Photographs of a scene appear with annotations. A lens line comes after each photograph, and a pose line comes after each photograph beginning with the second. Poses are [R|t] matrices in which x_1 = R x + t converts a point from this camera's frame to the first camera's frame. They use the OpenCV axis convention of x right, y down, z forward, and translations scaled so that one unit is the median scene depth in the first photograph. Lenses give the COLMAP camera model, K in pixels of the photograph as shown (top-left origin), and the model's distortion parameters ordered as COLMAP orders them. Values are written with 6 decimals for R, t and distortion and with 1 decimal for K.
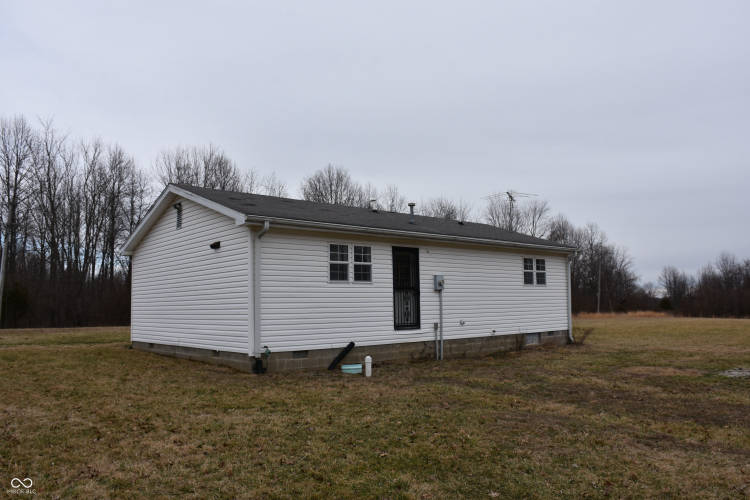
lens RADIAL K [[583.6, 0, 375.0], [0, 583.6, 258.5], [0, 0, 1]] dist [-0.152607, 0.107416]
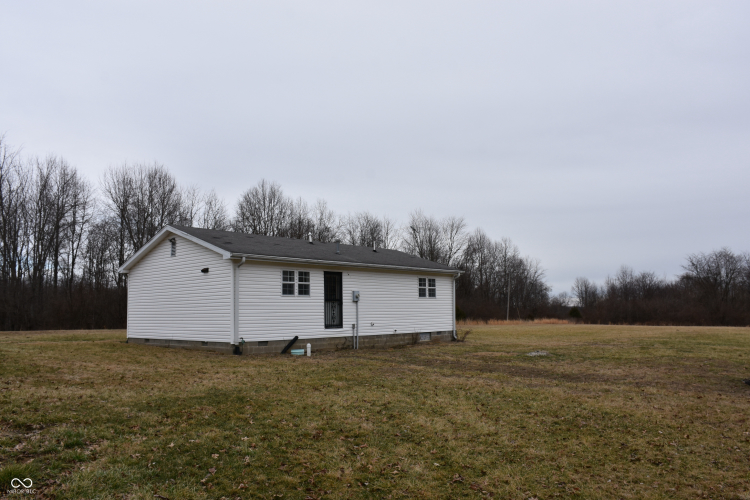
lens RADIAL K [[583.6, 0, 375.0], [0, 583.6, 258.5], [0, 0, 1]] dist [-0.152607, 0.107416]
pose [[0.992263, 0.013359, 0.123431, -0.022713], [-0.011780, 0.999839, -0.013511, -0.032241], [-0.123591, 0.011953, 0.992261, -0.435875]]
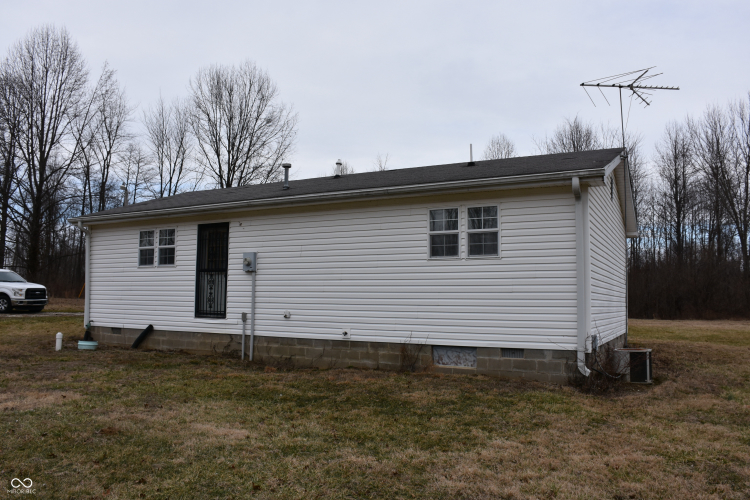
lens RADIAL K [[583.6, 0, 375.0], [0, 583.6, 258.5], [0, 0, 1]] dist [-0.152607, 0.107416]
pose [[0.353383, -0.026964, -0.935090, 0.897865], [0.075004, 0.997183, -0.000410, 0.049265], [0.932467, -0.069991, 0.354410, 0.878750]]
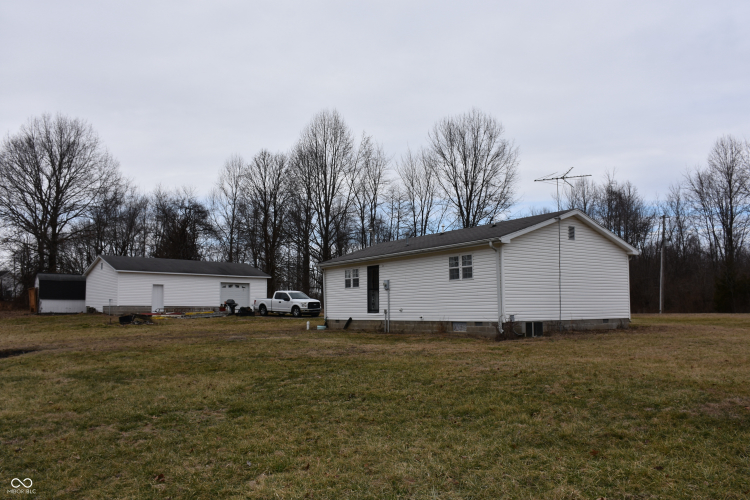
lens RADIAL K [[583.6, 0, 375.0], [0, 583.6, 258.5], [0, 0, 1]] dist [-0.152607, 0.107416]
pose [[-0.132278, -0.049891, -0.989956, 1.705900], [0.119937, 0.990589, -0.065949, 0.072200], [0.983930, -0.127456, -0.125050, 1.176566]]
